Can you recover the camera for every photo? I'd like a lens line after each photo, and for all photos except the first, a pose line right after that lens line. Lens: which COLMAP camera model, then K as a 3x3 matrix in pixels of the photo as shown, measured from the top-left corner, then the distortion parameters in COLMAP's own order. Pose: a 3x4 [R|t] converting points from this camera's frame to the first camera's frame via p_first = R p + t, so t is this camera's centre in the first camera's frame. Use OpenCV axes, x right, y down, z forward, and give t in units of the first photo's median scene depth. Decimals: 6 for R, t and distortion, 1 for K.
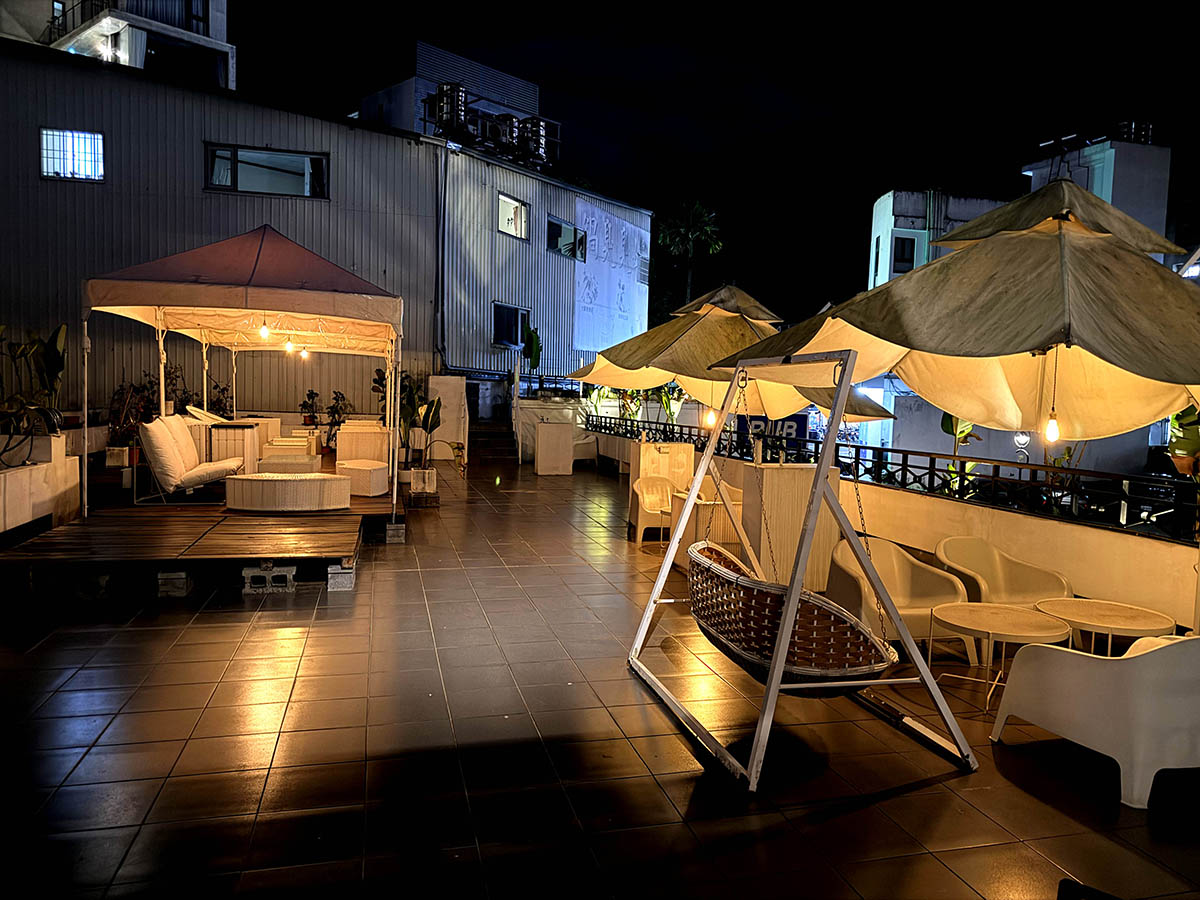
lens RADIAL K [[847.2, 0, 609.4], [0, 847.2, 444.3], [0, 0, 1]] dist [0.059704, -0.009008]
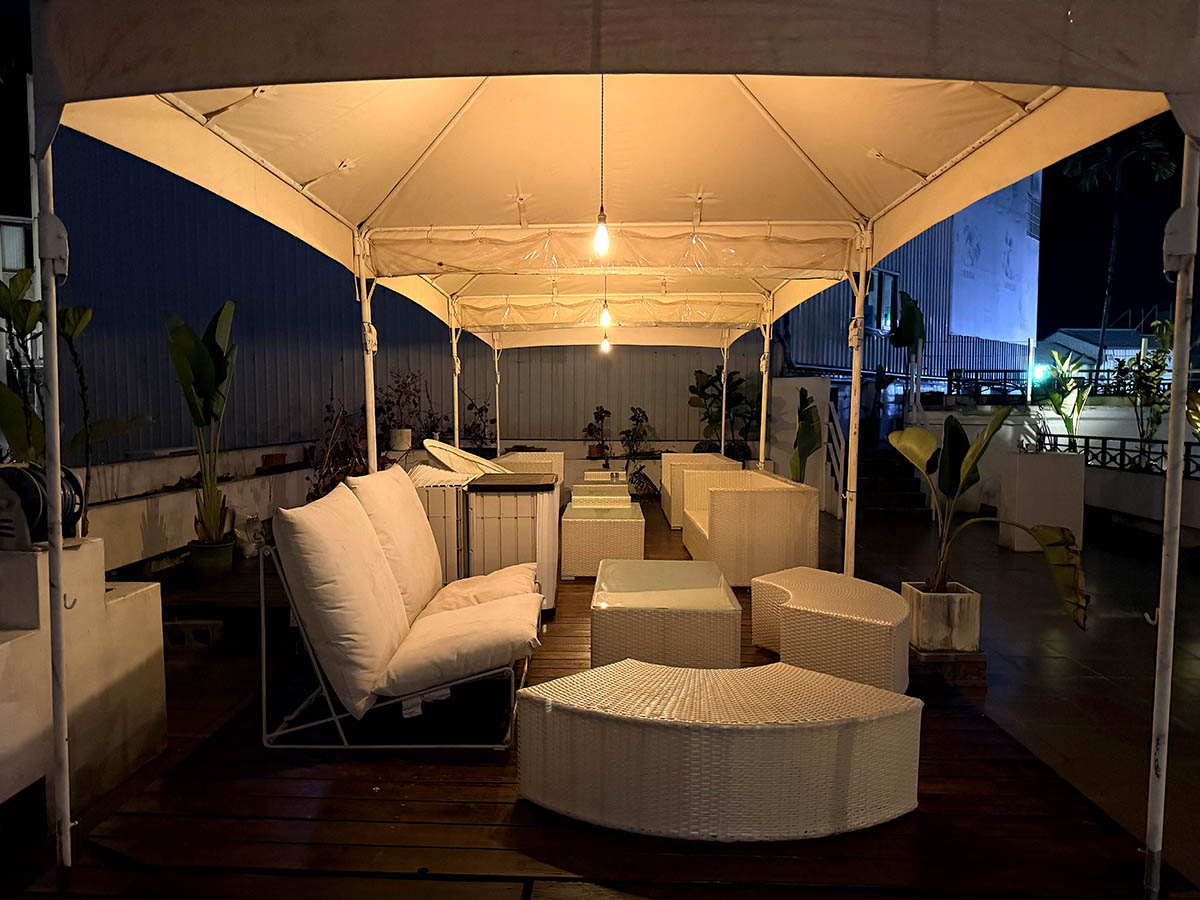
lens RADIAL K [[847.2, 0, 598.2], [0, 847.2, 458.9], [0, 0, 1]] dist [0.059704, -0.009008]
pose [[0.961184, -0.011669, -0.275660, -0.248132], [0.011465, 0.999932, -0.002354, -0.031050], [0.275669, -0.000898, 0.961252, 0.532944]]
